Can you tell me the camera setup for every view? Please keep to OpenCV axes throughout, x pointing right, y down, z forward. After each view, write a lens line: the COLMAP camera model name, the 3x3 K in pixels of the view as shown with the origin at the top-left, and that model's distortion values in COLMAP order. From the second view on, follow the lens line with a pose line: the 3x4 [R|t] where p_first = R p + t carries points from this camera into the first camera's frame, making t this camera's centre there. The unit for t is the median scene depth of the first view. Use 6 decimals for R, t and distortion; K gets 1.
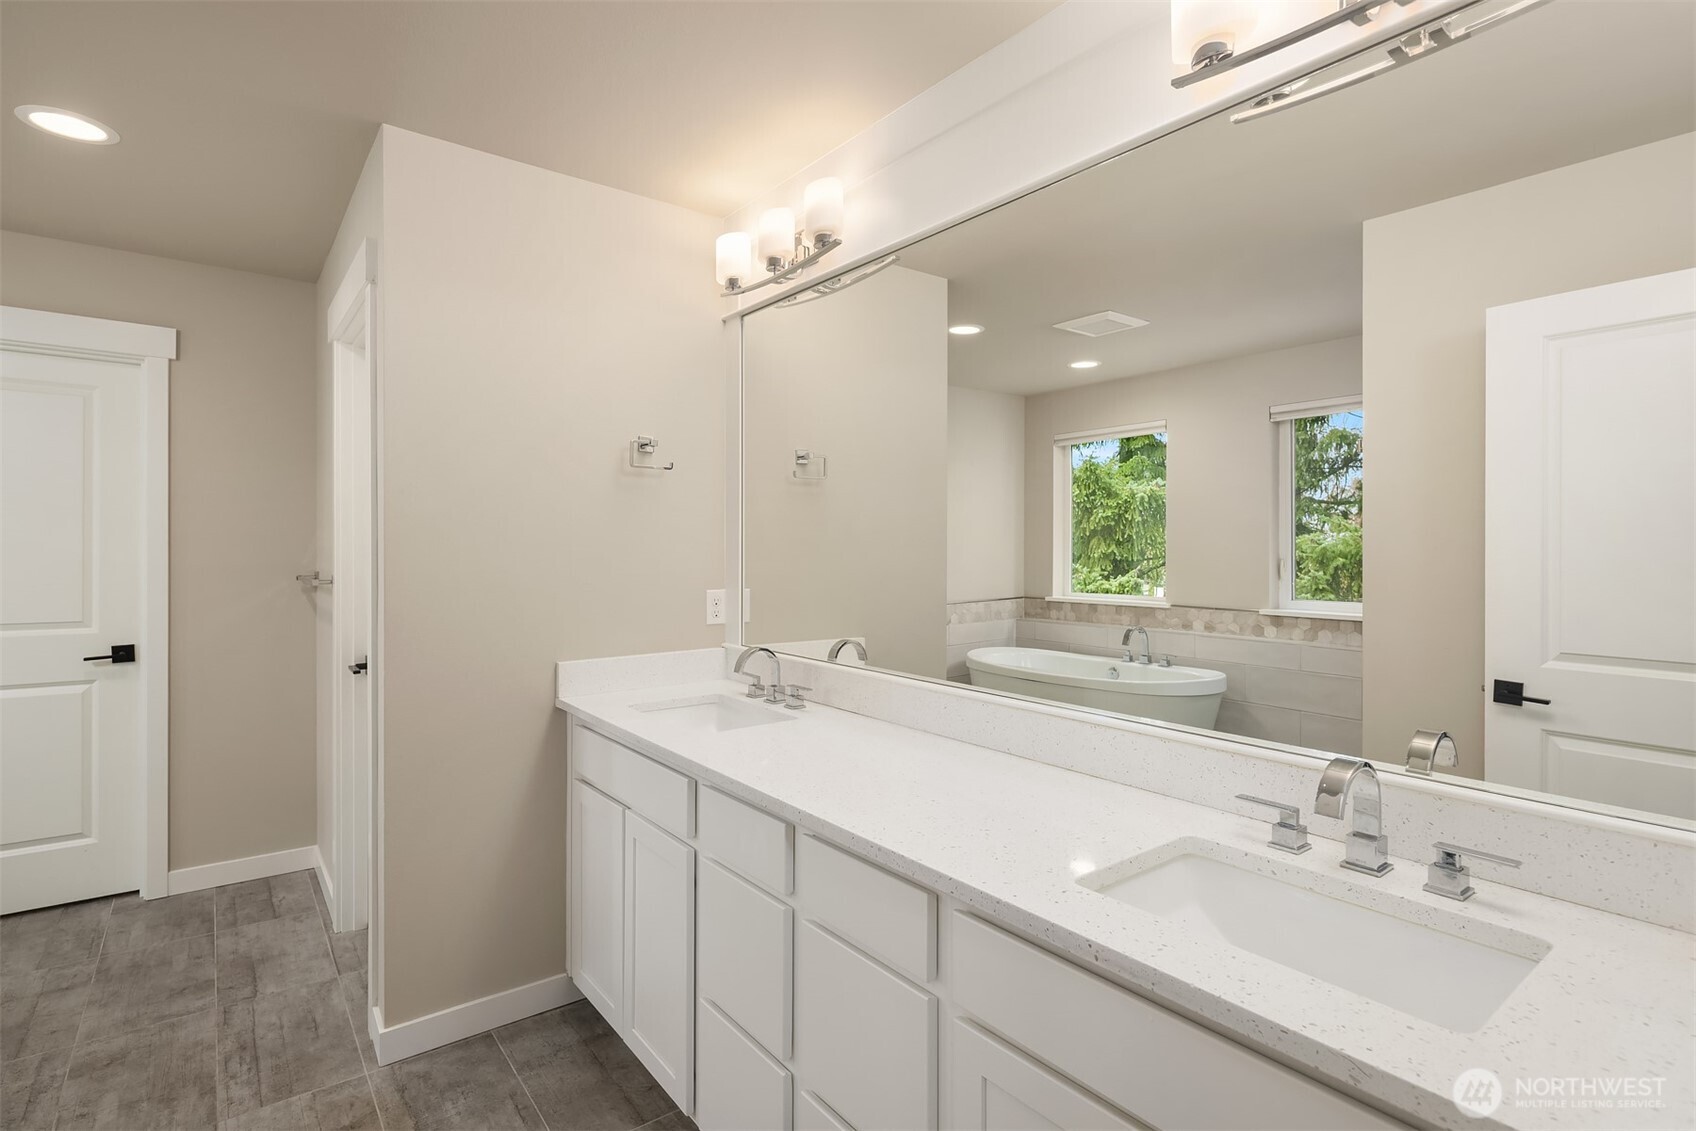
lens RADIAL K [[823.8, 0, 855.6], [0, 823.8, 559.7], [0, 0, 1]] dist [-0.001560, 0.000014]
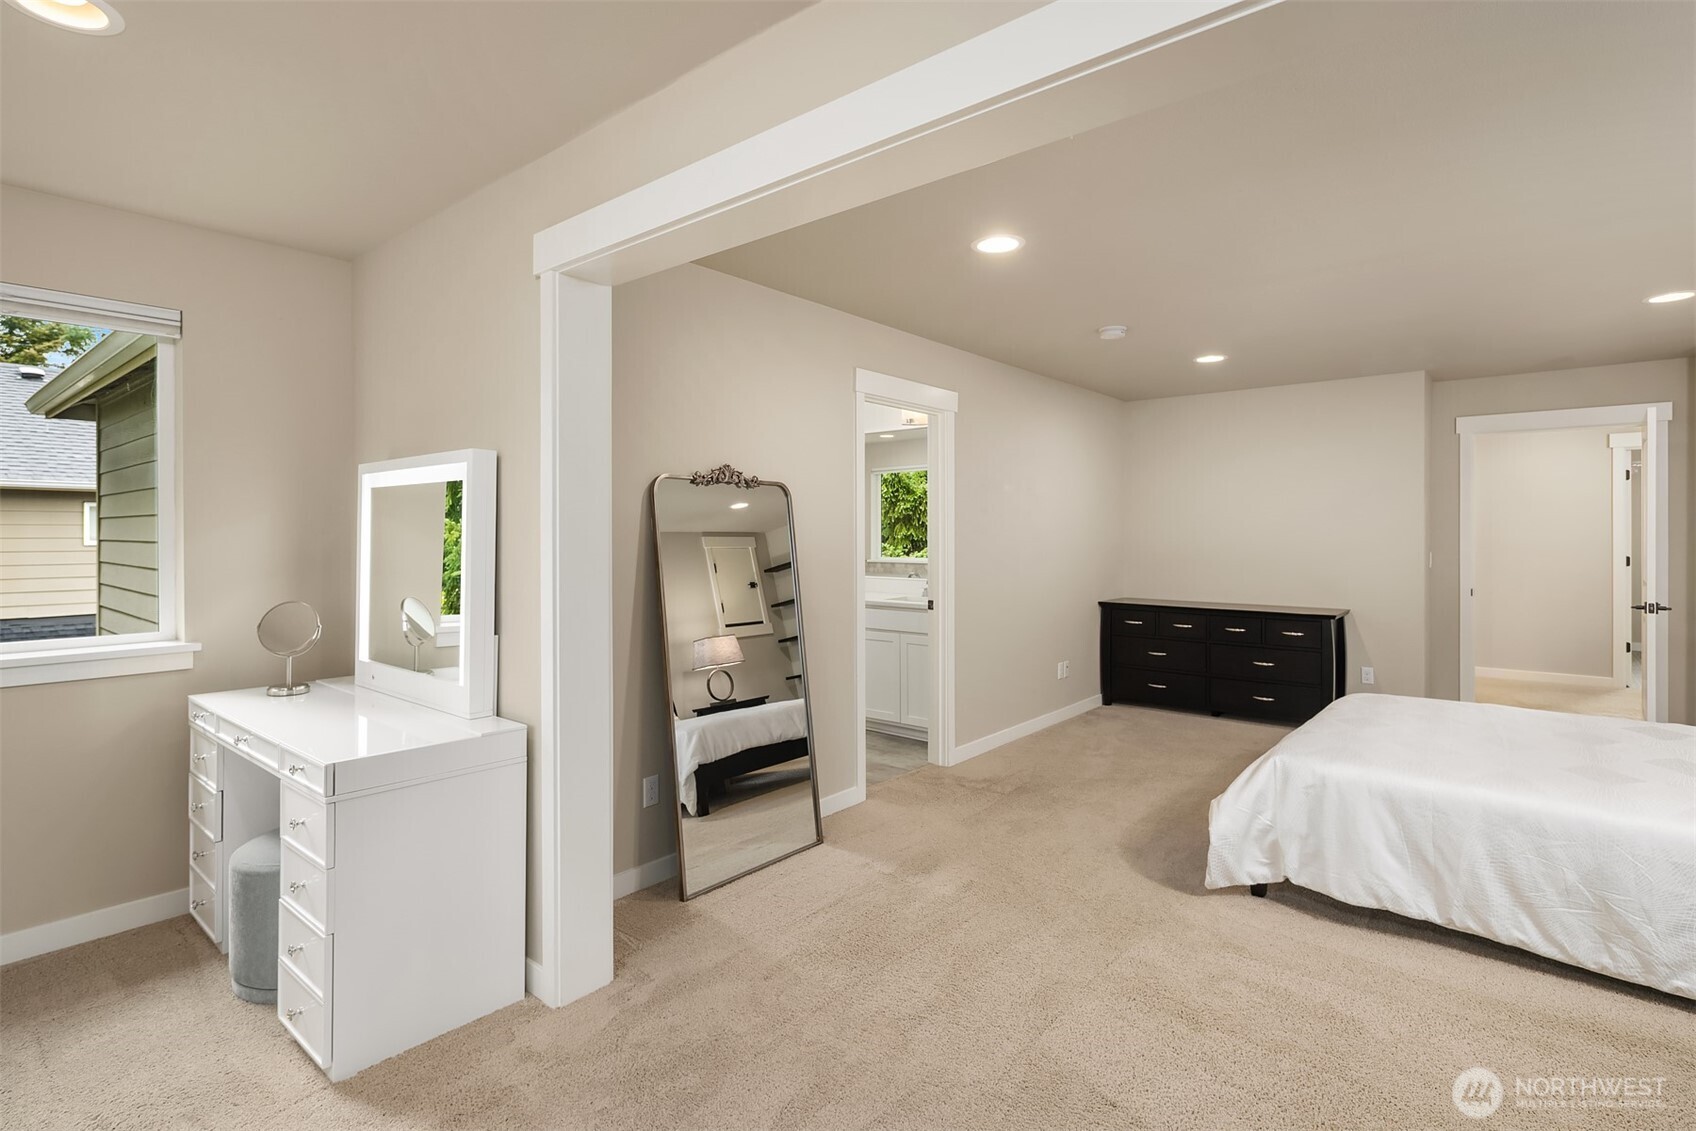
lens RADIAL K [[823.8, 0, 845.3], [0, 823.8, 550.7], [0, 0, 1]] dist [-0.001560, 0.000014]
pose [[0.977638, -0.005006, 0.210234, -0.077172], [0.003185, 0.999954, 0.009000, 0.004831], [-0.210269, -0.008129, 0.977610, -0.297823]]
